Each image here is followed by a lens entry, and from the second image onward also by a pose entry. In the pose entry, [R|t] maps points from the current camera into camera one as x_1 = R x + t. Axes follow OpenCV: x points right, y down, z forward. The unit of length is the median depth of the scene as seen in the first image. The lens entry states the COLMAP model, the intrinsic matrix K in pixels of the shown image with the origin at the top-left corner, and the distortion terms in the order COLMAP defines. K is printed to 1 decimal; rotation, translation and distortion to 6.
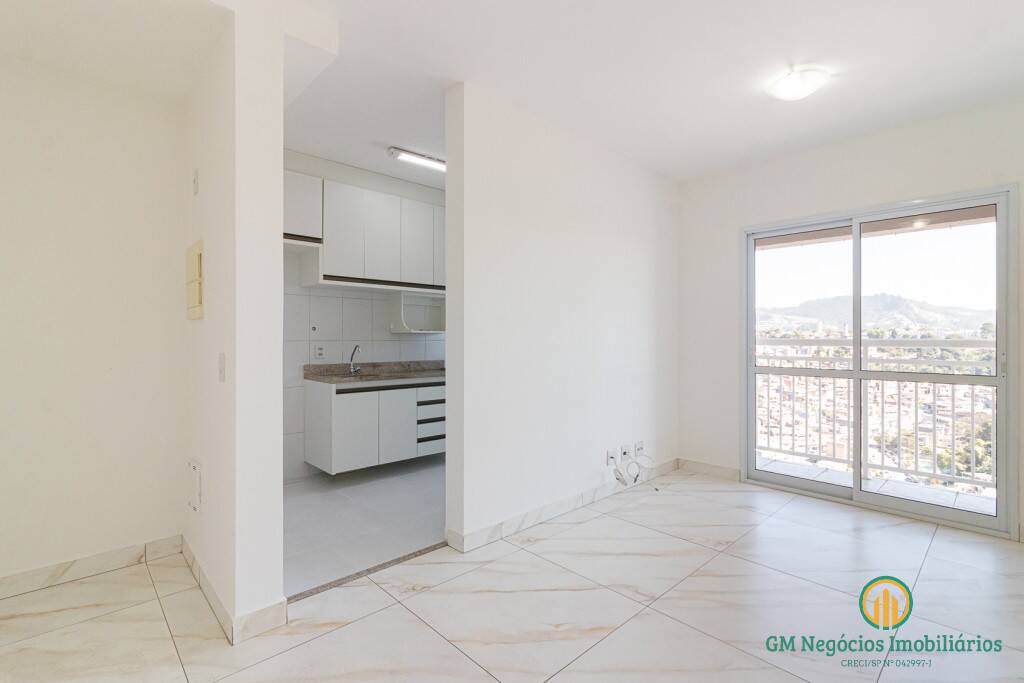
lens RADIAL K [[472.2, 0, 511.0], [0, 472.2, 340.8], [0, 0, 1]] dist [0.004093, 0.001876]
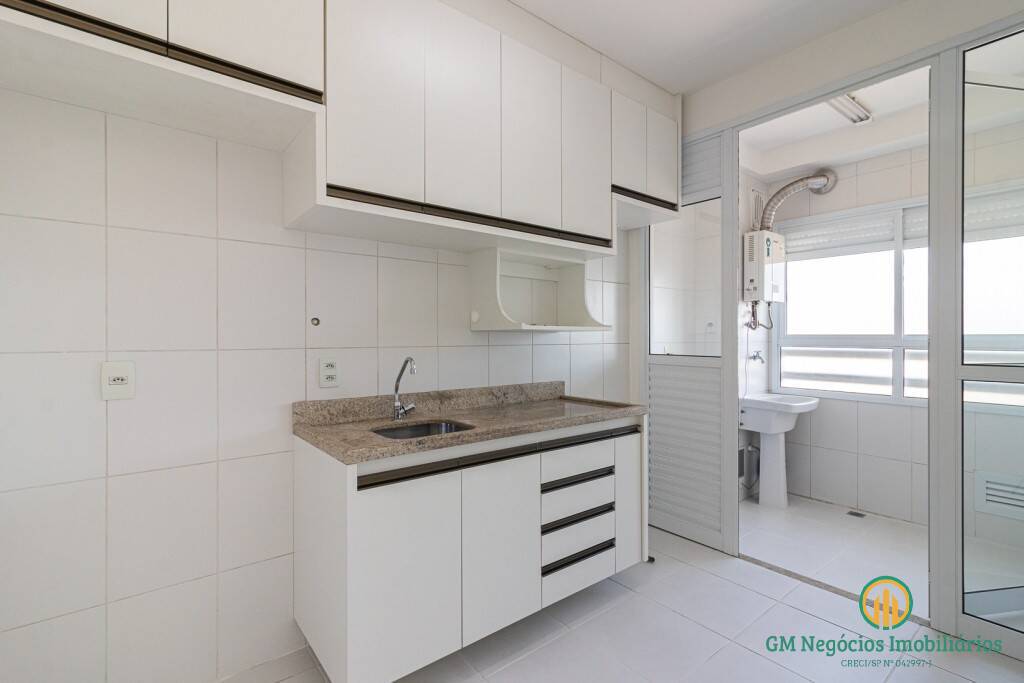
lens RADIAL K [[472.2, 0, 510.3], [0, 472.2, 339.1], [0, 0, 1]] dist [0.004093, 0.001876]
pose [[0.996518, -0.006186, -0.083145, -0.180220], [0.005837, 0.999973, -0.004448, -0.005504], [0.083170, 0.003948, 0.996528, 0.526435]]
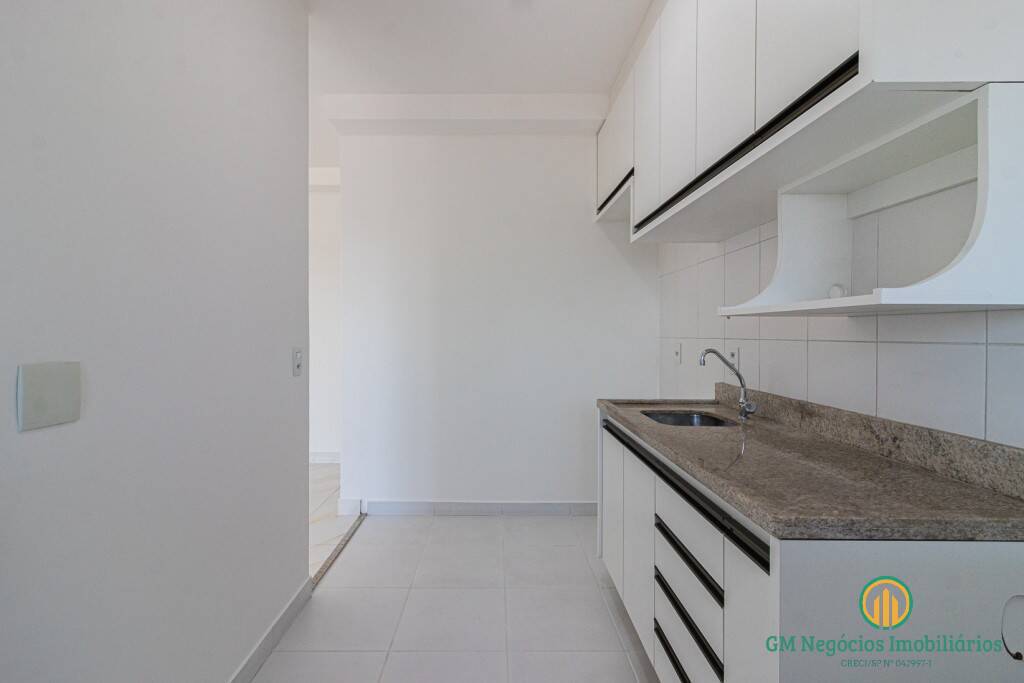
lens RADIAL K [[472.2, 0, 510.9], [0, 472.2, 336.7], [0, 0, 1]] dist [0.004093, 0.001876]
pose [[-0.661115, -0.003074, -0.750279, 0.123804], [-0.011918, 0.999908, 0.006404, -0.002751], [0.750190, 0.013176, -0.661091, 1.087024]]
